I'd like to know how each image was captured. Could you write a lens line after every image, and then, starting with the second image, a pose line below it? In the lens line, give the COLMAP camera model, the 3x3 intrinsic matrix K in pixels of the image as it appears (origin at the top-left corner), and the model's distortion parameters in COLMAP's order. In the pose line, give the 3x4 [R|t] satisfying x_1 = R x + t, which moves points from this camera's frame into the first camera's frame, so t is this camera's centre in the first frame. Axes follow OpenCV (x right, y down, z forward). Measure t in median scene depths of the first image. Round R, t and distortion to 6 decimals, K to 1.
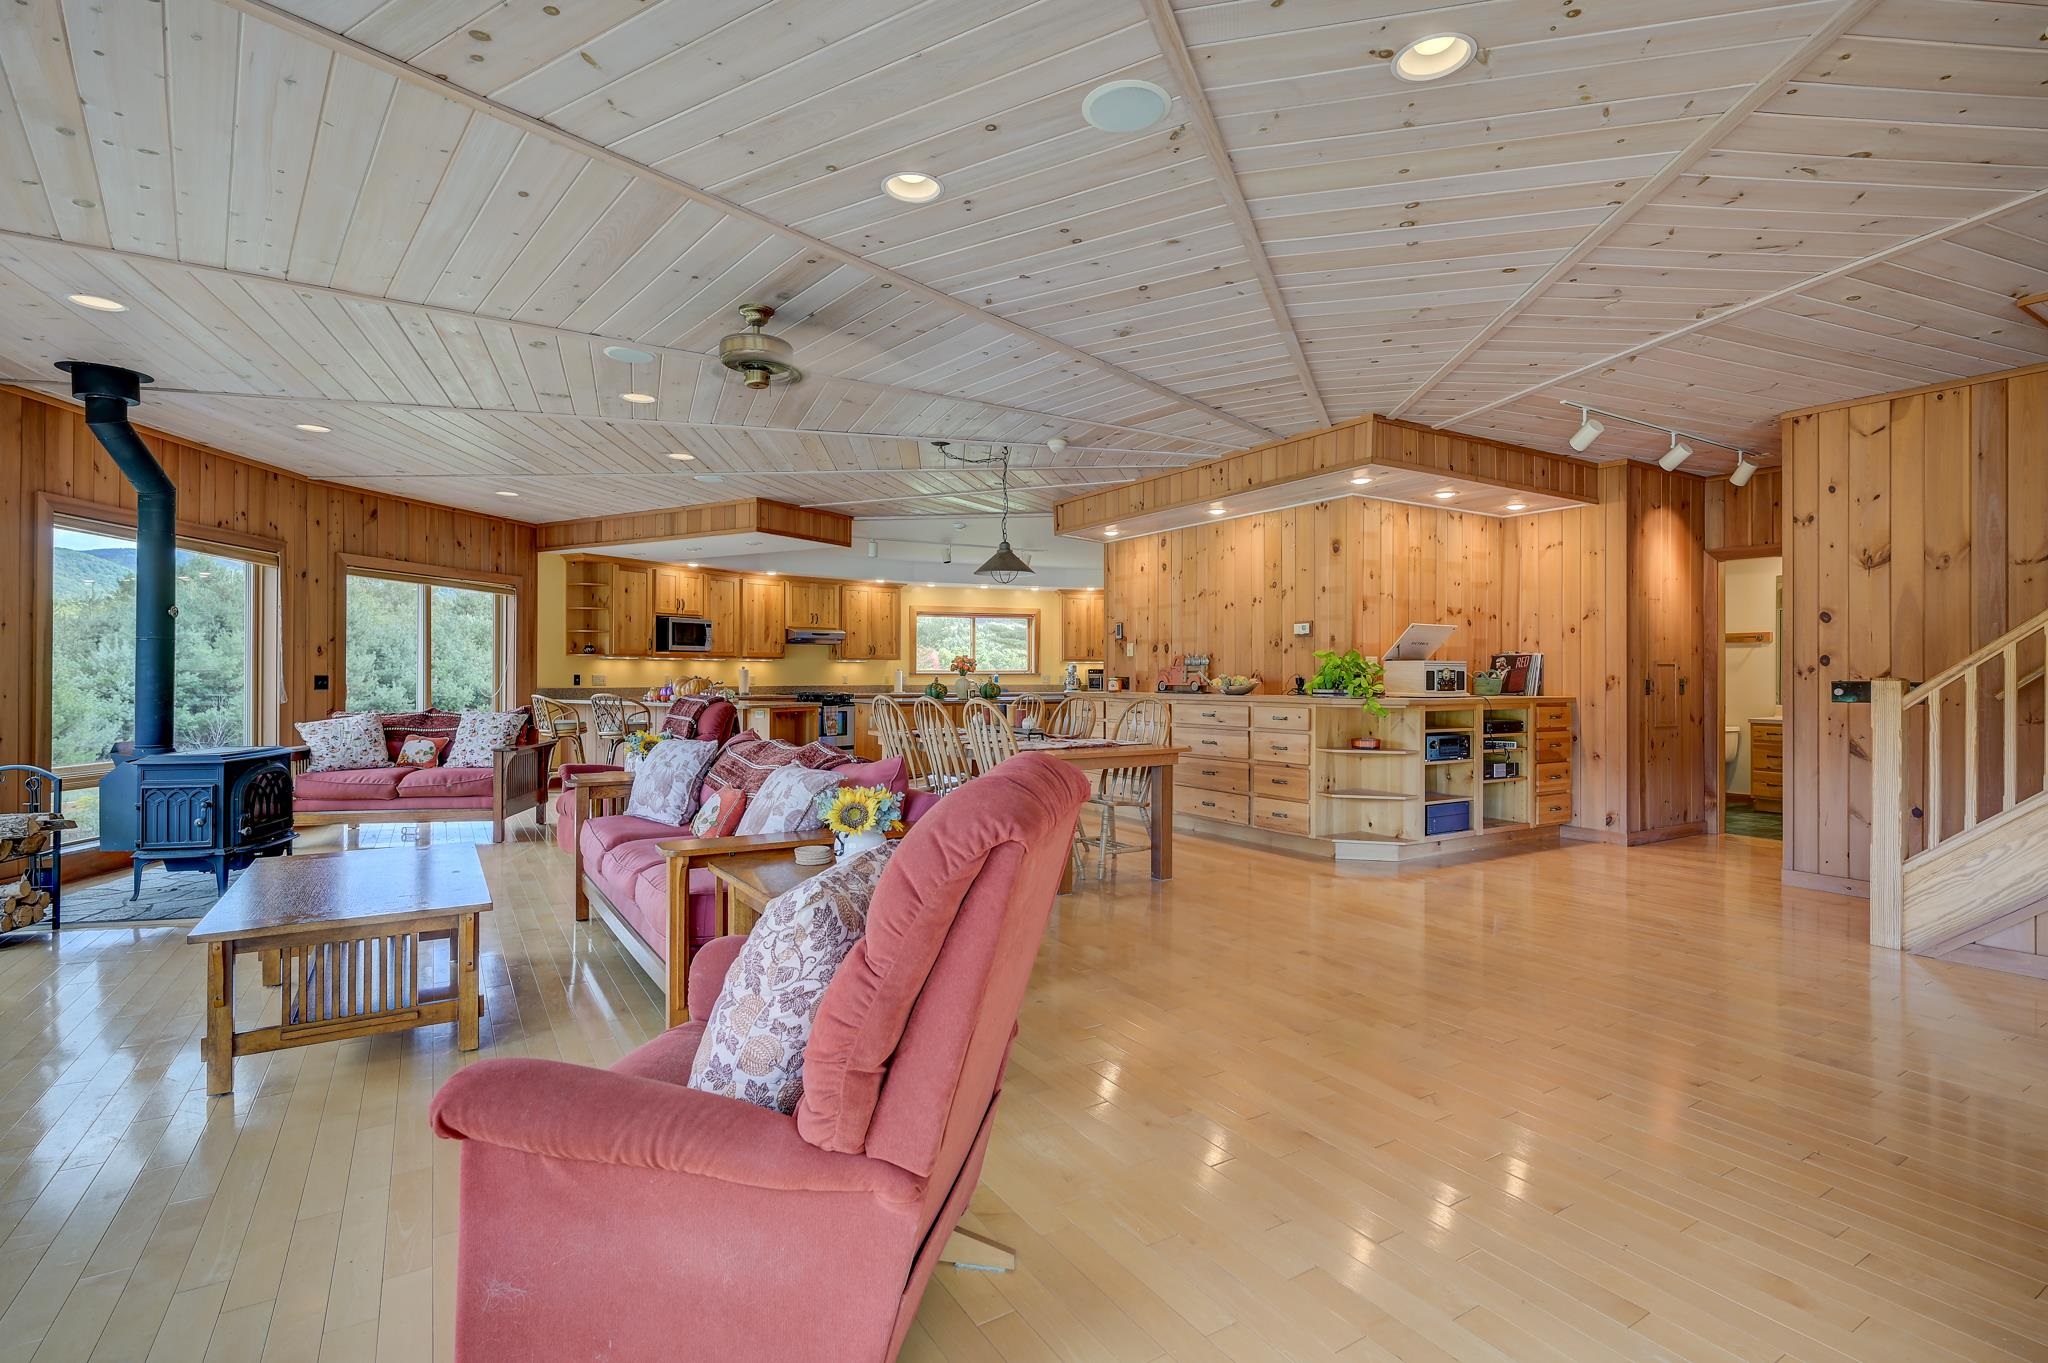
lens RADIAL K [[960.7, 0, 1026.2], [0, 960.7, 670.3], [0, 0, 1]] dist [0.000043, 0.000560]
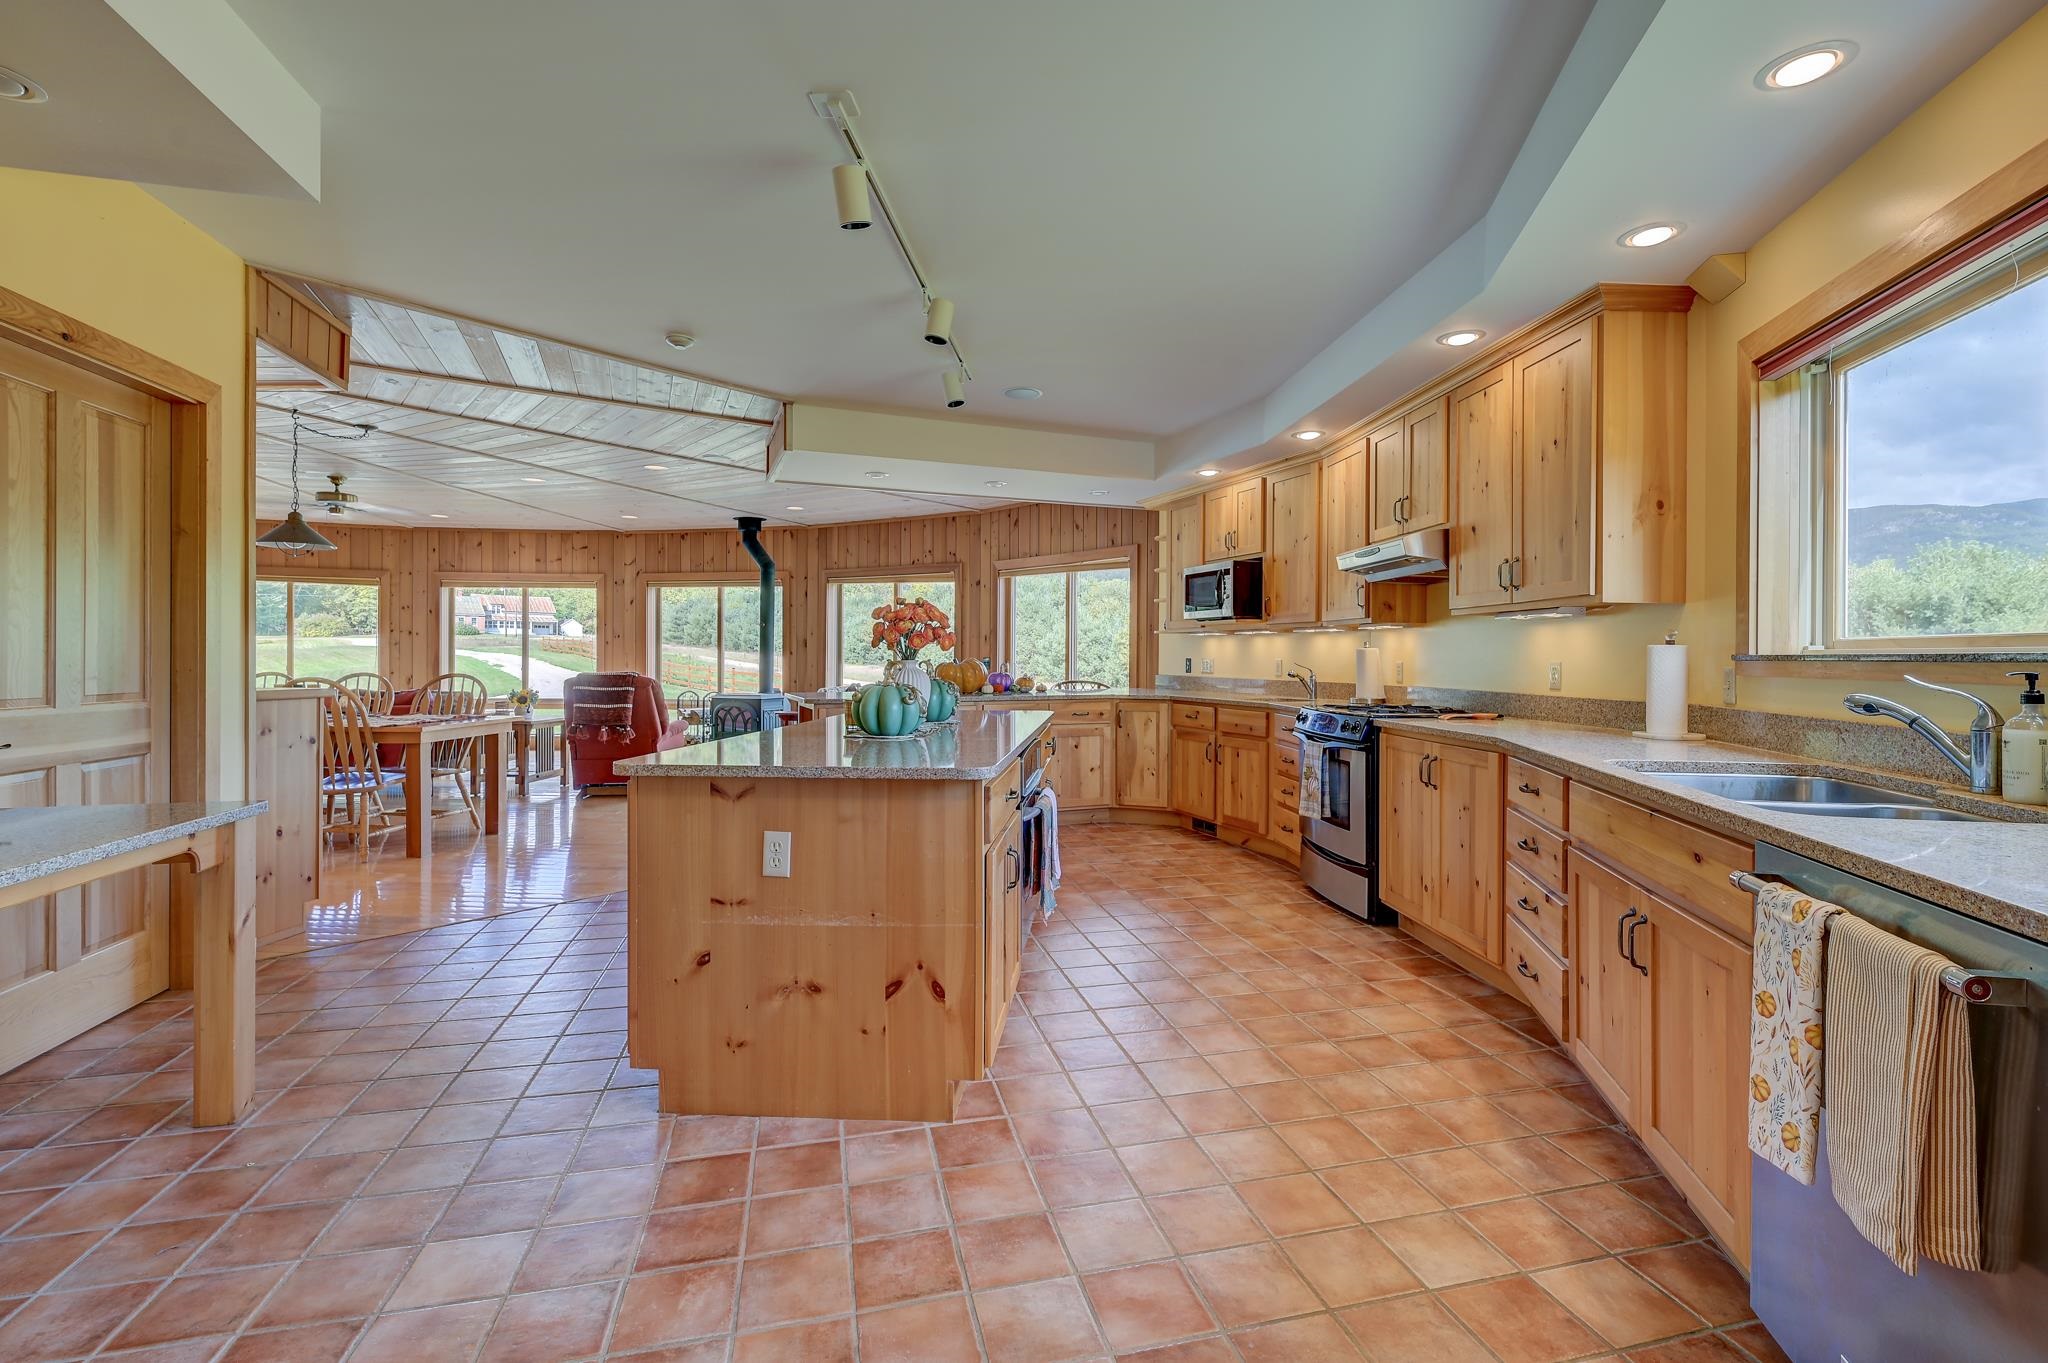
lens RADIAL K [[900.7, 0, 1029.9], [0, 900.7, 670.8], [0, 0, 1]] dist [0.001565, 0.000395]
pose [[-0.572160, 0.006594, -0.820116, 0.250133], [-0.004188, 0.999931, 0.010962, 0.009386], [0.820132, 0.009707, -0.572093, 1.796023]]
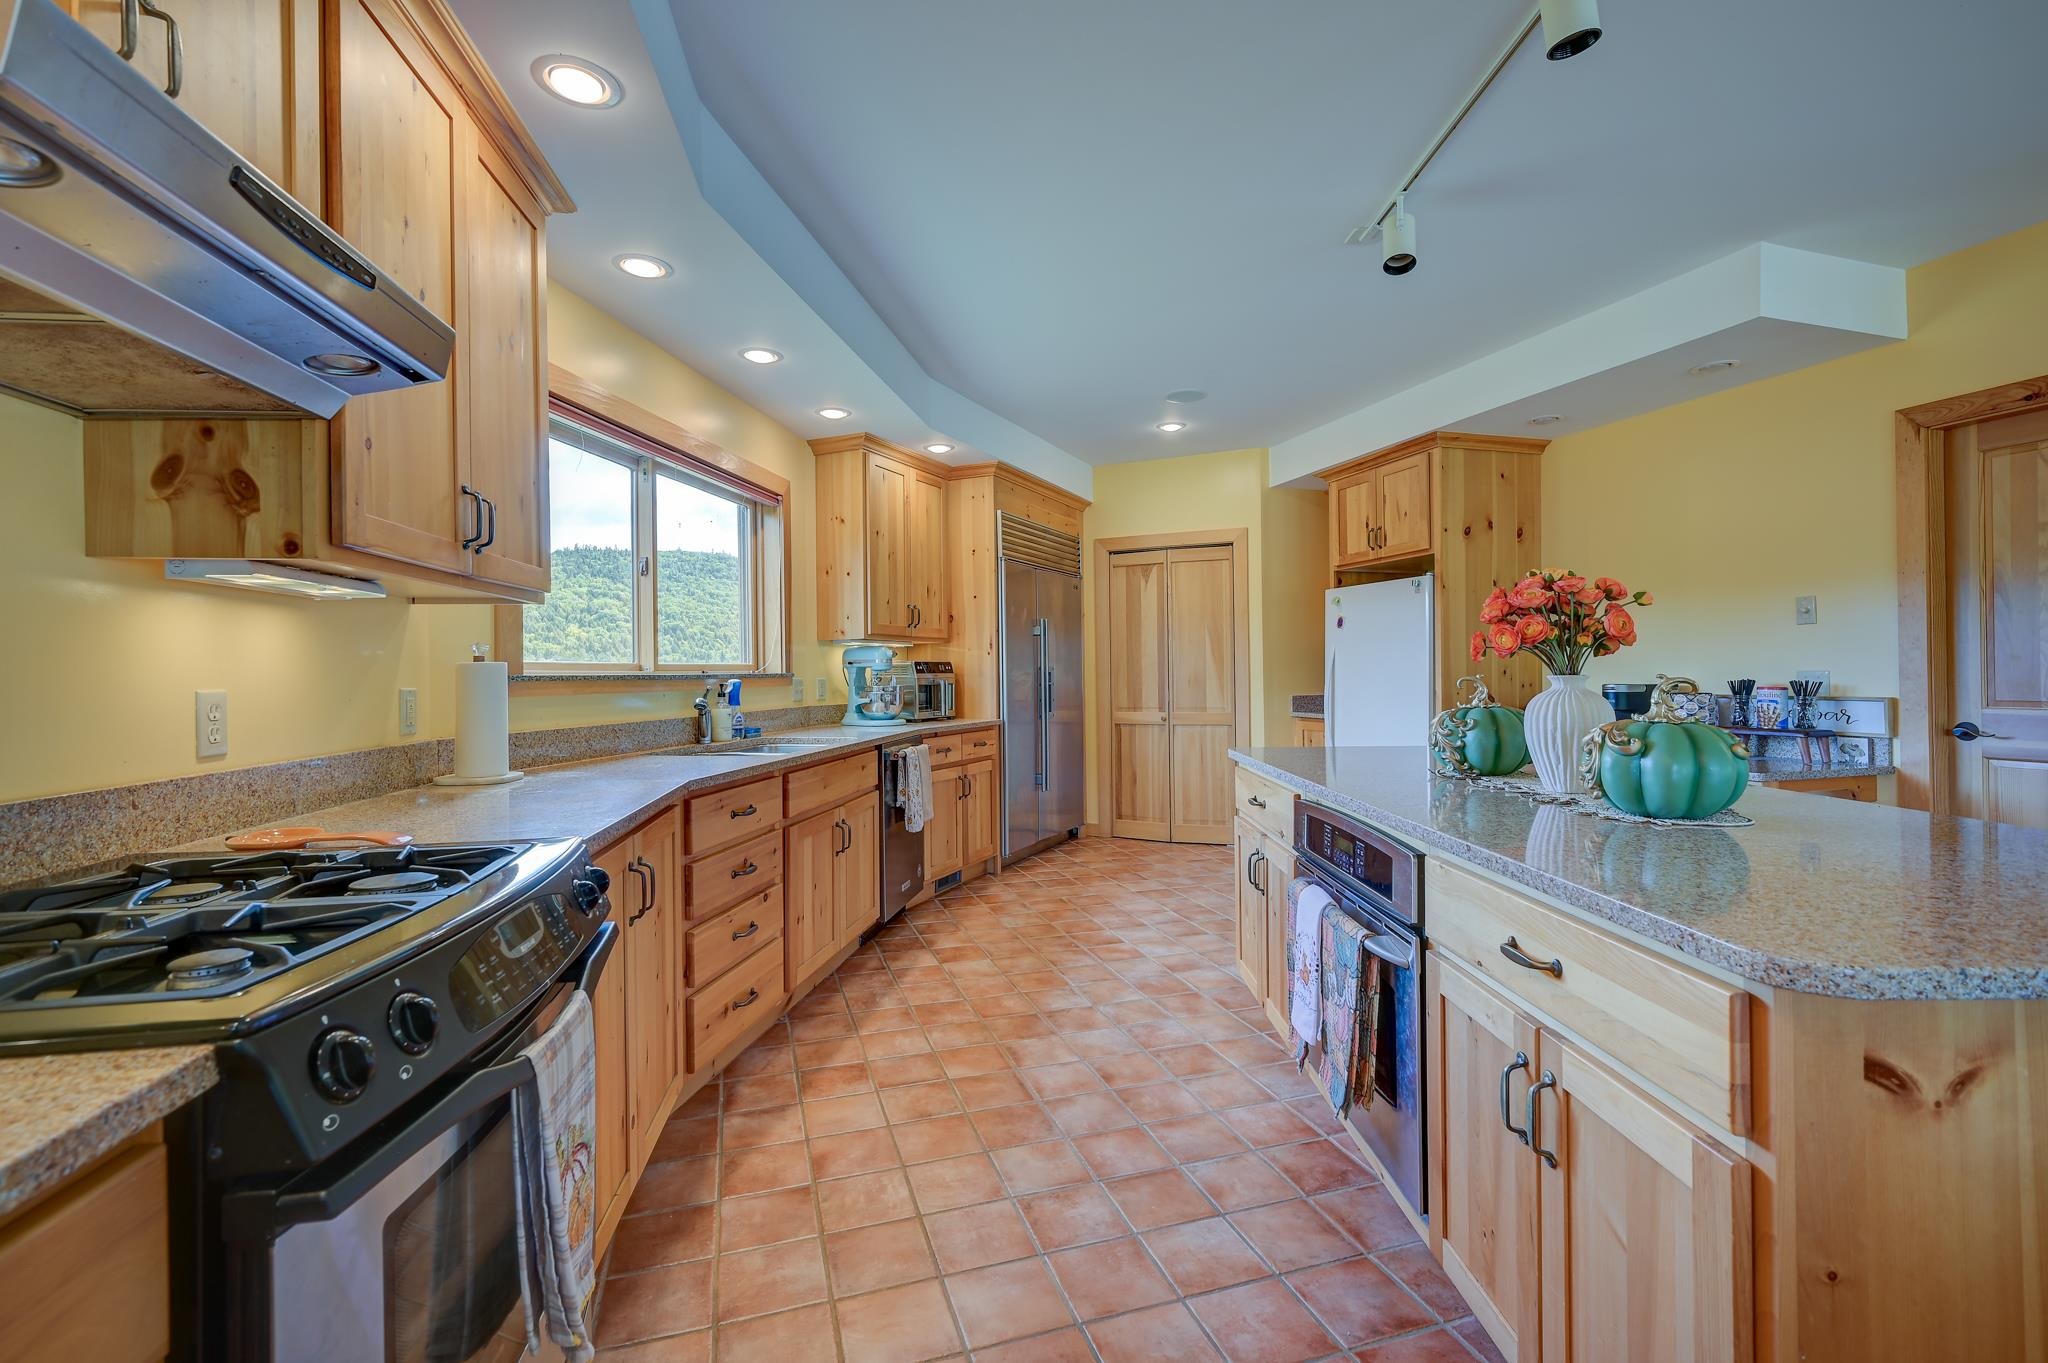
lens RADIAL K [[926.7, 0, 1031.3], [0, 926.7, 677.1], [0, 0, 1]] dist [0.001582, 0.000183]
pose [[0.492361, -0.011328, 0.870317, -0.419772], [0.015308, 0.999873, 0.004353, 0.007933], [-0.870256, 0.011180, 0.492472, 1.477766]]
